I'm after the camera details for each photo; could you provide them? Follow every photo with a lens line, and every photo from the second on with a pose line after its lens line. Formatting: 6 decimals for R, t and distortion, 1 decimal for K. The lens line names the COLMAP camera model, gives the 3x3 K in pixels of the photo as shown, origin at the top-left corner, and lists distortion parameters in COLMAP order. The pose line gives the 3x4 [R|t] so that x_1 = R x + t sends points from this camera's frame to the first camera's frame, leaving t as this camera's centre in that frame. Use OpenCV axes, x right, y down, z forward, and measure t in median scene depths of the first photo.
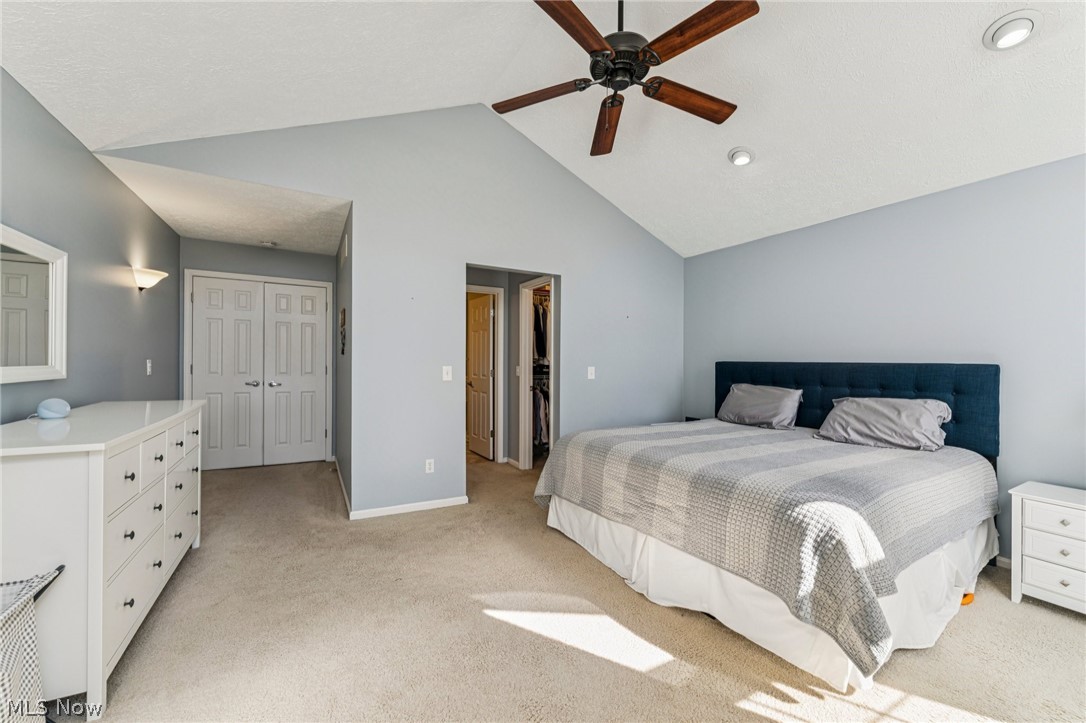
lens RADIAL K [[432.9, 0, 541.9], [0, 432.9, 366.7], [0, 0, 1]] dist [-0.000365, -0.000200]
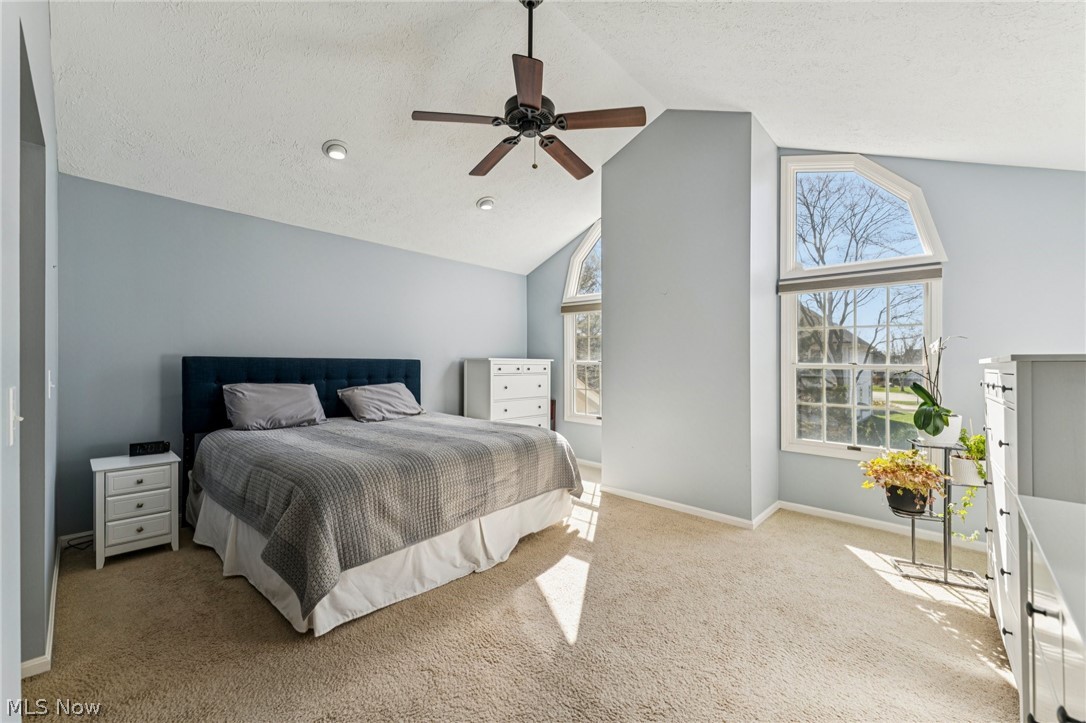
lens RADIAL K [[435.0, 0, 540.1], [0, 435.0, 354.1], [0, 0, 1]] dist [0.000384, -0.000024]
pose [[-0.311815, 0.001043, 0.950142, -0.739774], [-0.007908, 0.999962, -0.003693, -0.026269], [-0.950110, -0.008665, -0.311795, 1.022034]]
